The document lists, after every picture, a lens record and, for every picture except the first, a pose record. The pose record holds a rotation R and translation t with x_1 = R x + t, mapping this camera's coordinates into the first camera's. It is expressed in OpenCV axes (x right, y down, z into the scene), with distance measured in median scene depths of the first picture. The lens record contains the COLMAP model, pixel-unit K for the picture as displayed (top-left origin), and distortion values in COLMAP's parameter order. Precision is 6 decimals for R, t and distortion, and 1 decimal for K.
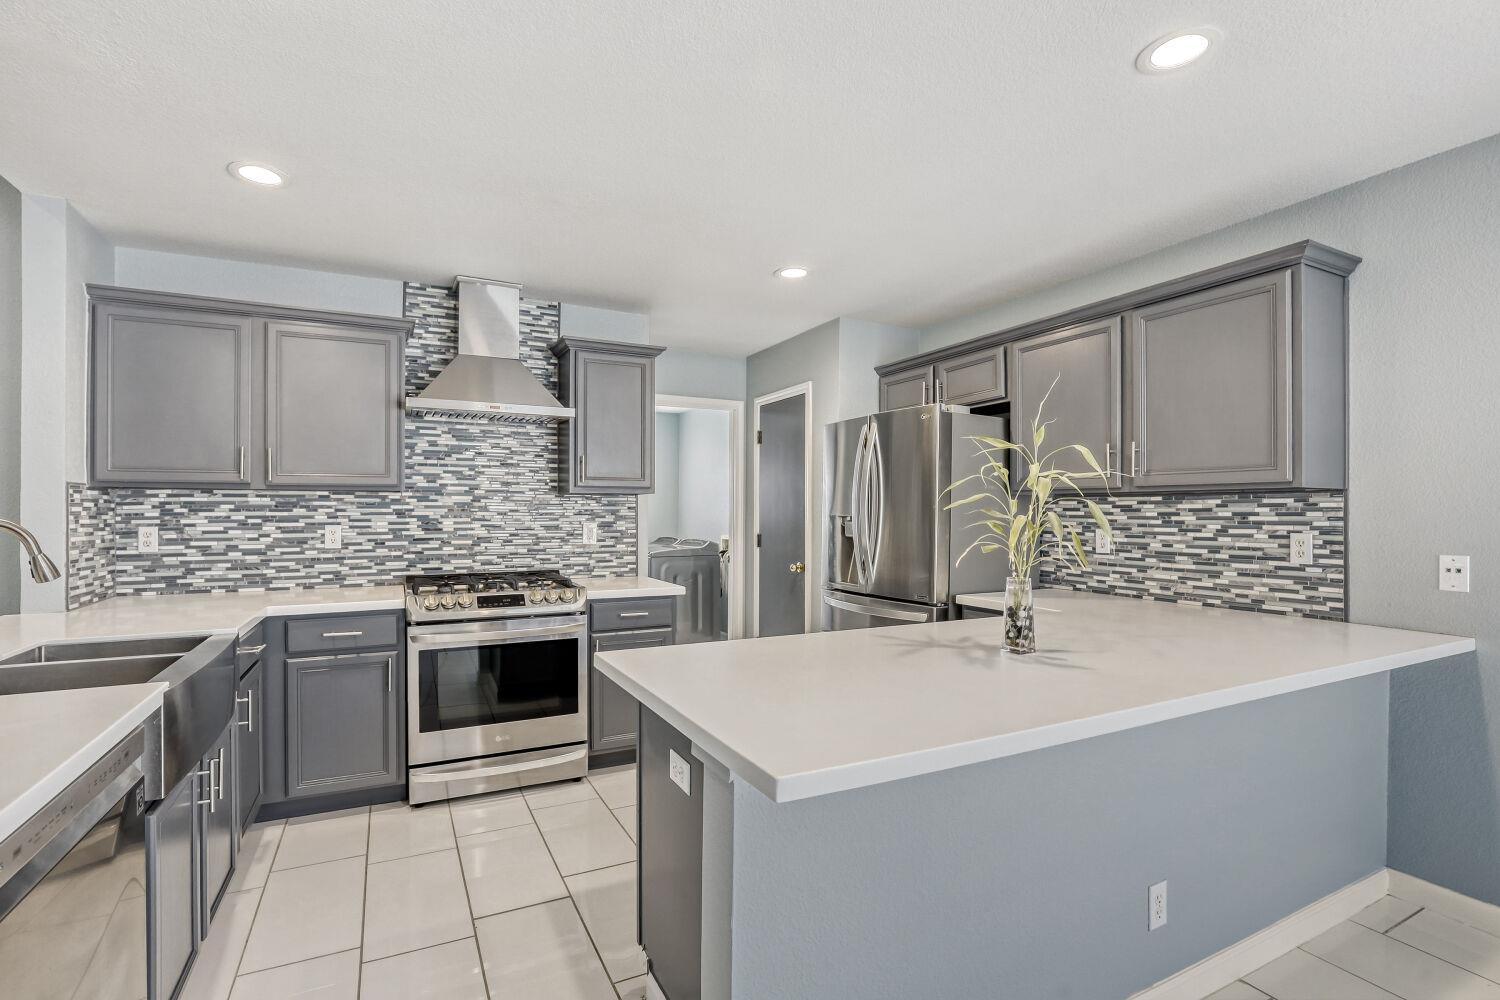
lens RADIAL K [[707.4, 0, 751.7], [0, 707.4, 511.6], [0, 0, 1]] dist [-0.030949, 0.010326]
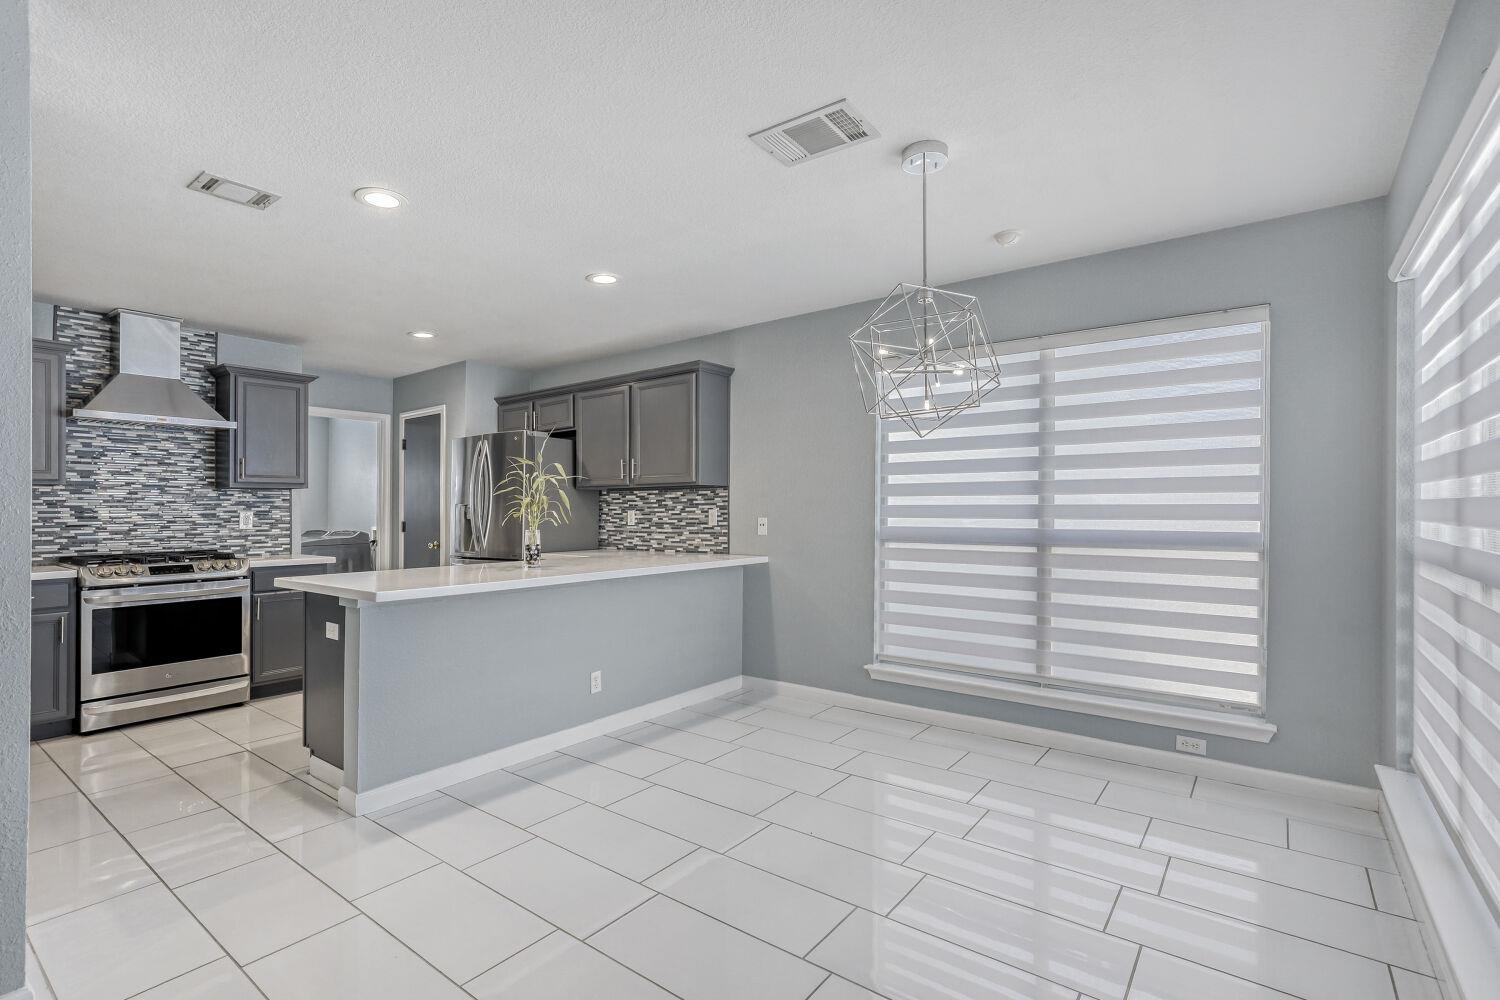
lens RADIAL K [[693.9, 0, 752.0], [0, 693.9, 497.6], [0, 0, 1]] dist [-0.001805, 0.000763]
pose [[0.901633, -0.001838, 0.432499, 0.057734], [0.010266, 0.999800, -0.017154, 0.027030], [-0.432381, 0.019907, 0.901471, -0.616071]]
